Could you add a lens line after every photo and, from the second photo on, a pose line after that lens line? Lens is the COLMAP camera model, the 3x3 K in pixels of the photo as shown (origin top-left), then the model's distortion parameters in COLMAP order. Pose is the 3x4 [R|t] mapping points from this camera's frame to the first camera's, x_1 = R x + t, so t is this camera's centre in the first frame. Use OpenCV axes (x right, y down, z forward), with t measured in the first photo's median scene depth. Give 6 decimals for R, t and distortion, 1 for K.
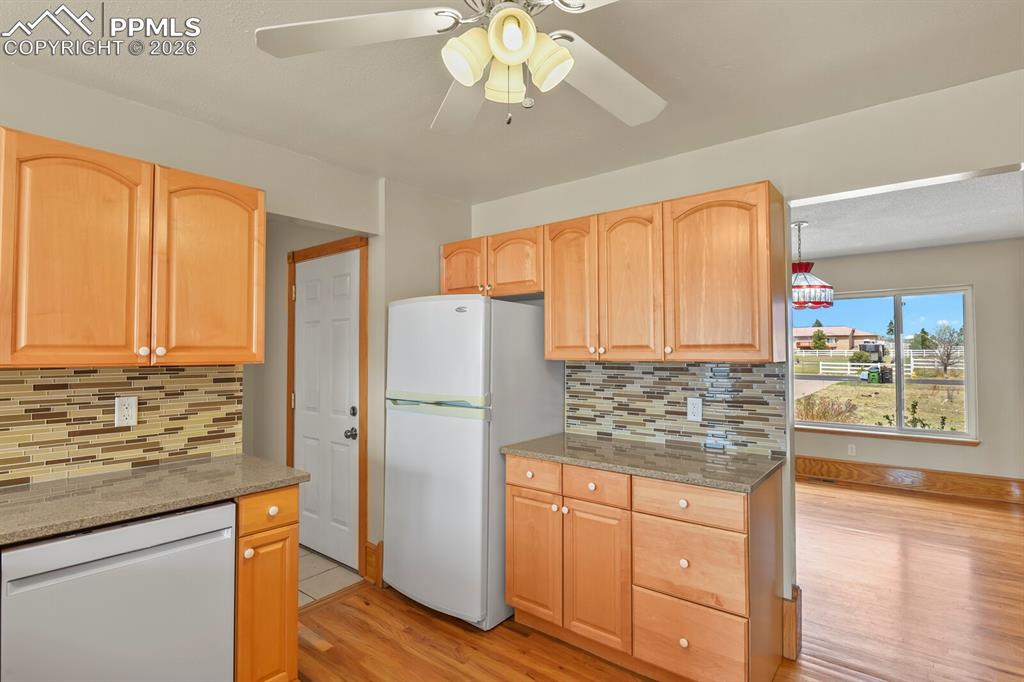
lens RADIAL K [[497.8, 0, 510.6], [0, 497.8, 339.1], [0, 0, 1]] dist [-0.003479, -0.009746]
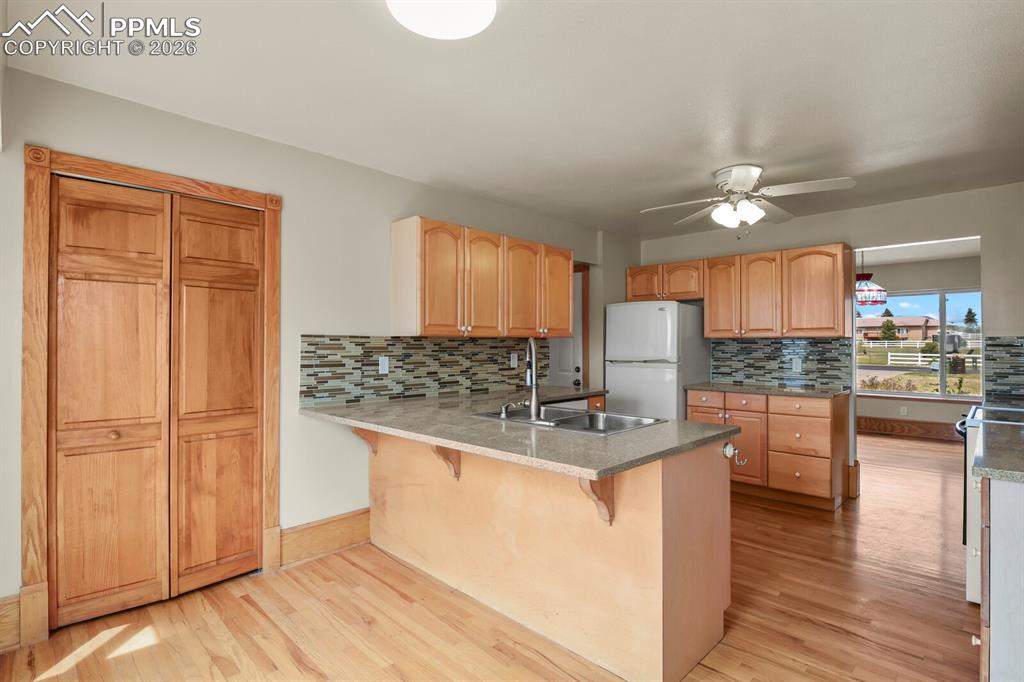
lens RADIAL K [[497.8, 0, 510.6], [0, 497.8, 339.1], [0, 0, 1]] dist [-0.003479, -0.009746]
pose [[0.995332, 0.000575, -0.096510, -0.510000], [0.001194, 0.999832, 0.018271, 0.016587], [0.096504, -0.018301, 0.995164, -0.919284]]
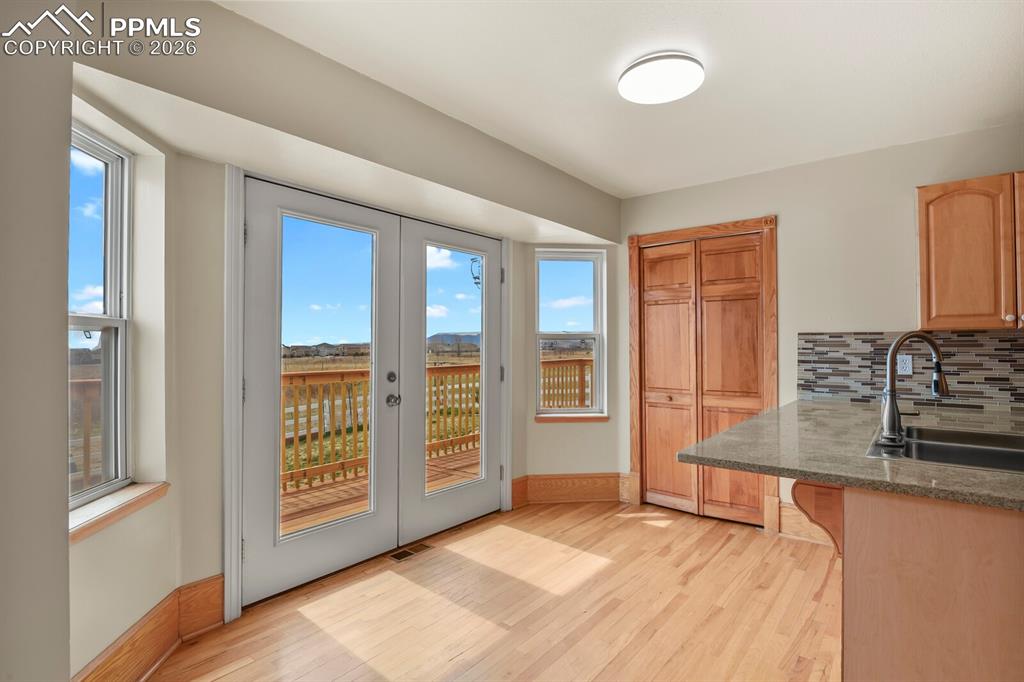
lens RADIAL K [[497.8, 0, 510.6], [0, 497.8, 339.1], [0, 0, 1]] dist [-0.003479, -0.009746]
pose [[-0.005610, -0.009703, -0.999937, 0.229552], [0.033069, 0.999404, -0.009883, 0.031915], [0.999437, -0.033122, -0.005286, -0.518993]]
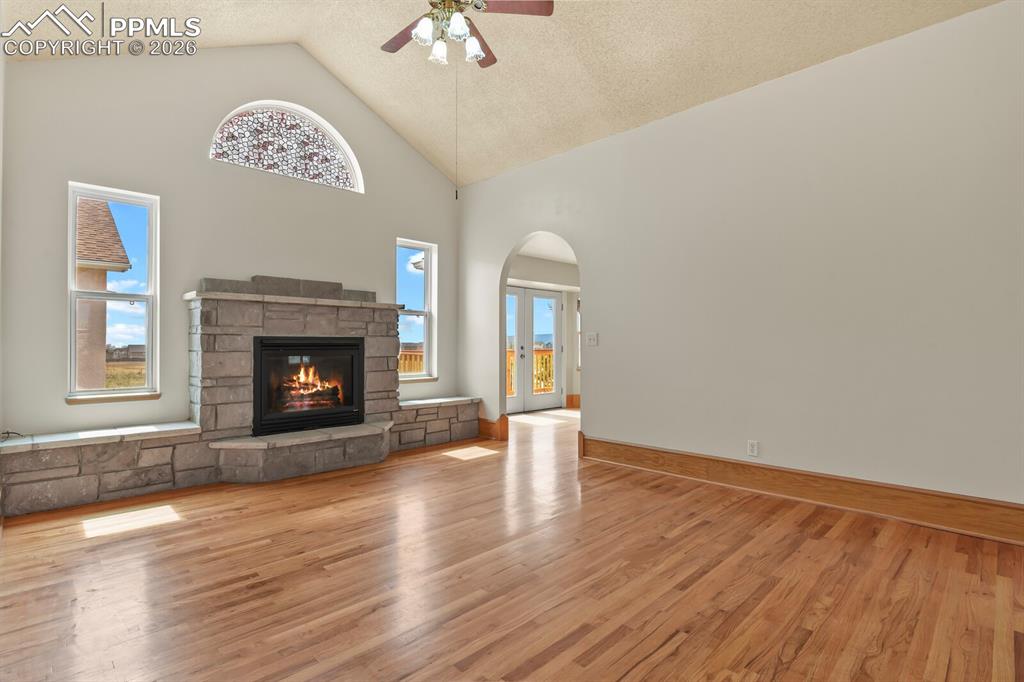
lens RADIAL K [[497.8, 0, 510.6], [0, 497.8, 339.1], [0, 0, 1]] dist [-0.003479, -0.009746]
pose [[-0.105270, -0.008755, -0.994405, 2.396344], [0.031390, 0.999434, -0.012122, 0.085418], [0.993948, -0.032490, -0.104936, -0.548619]]
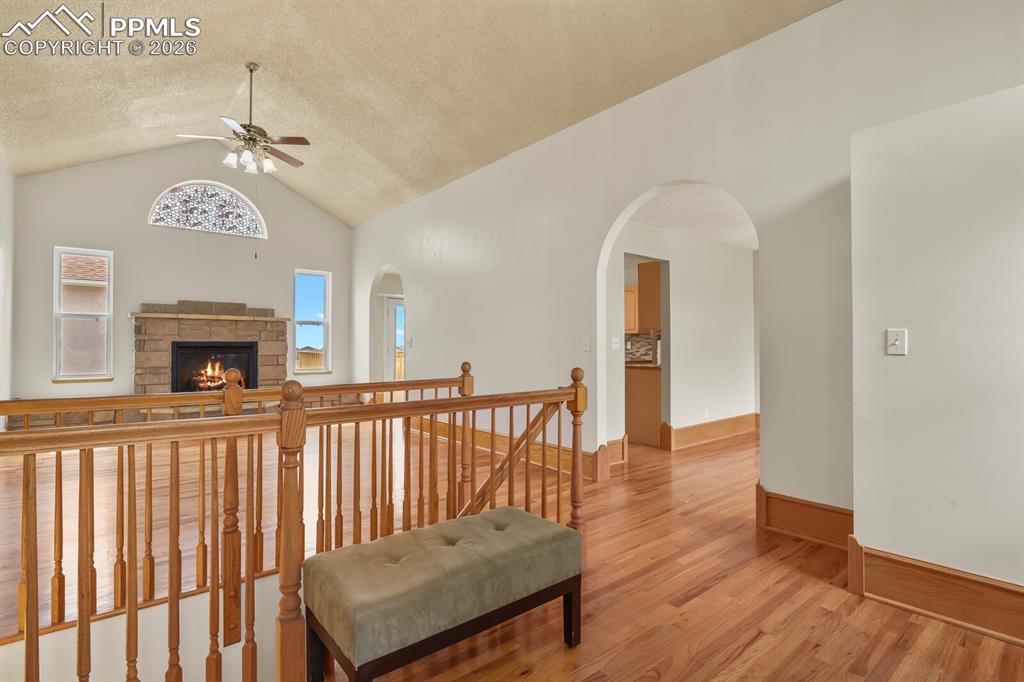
lens RADIAL K [[497.8, 0, 510.6], [0, 497.8, 339.1], [0, 0, 1]] dist [-0.003479, -0.009746]
pose [[-0.197867, -0.012059, -0.980155, 3.030395], [0.030027, 0.999380, -0.018357, 0.120059], [0.979769, -0.033064, -0.197382, 0.735074]]
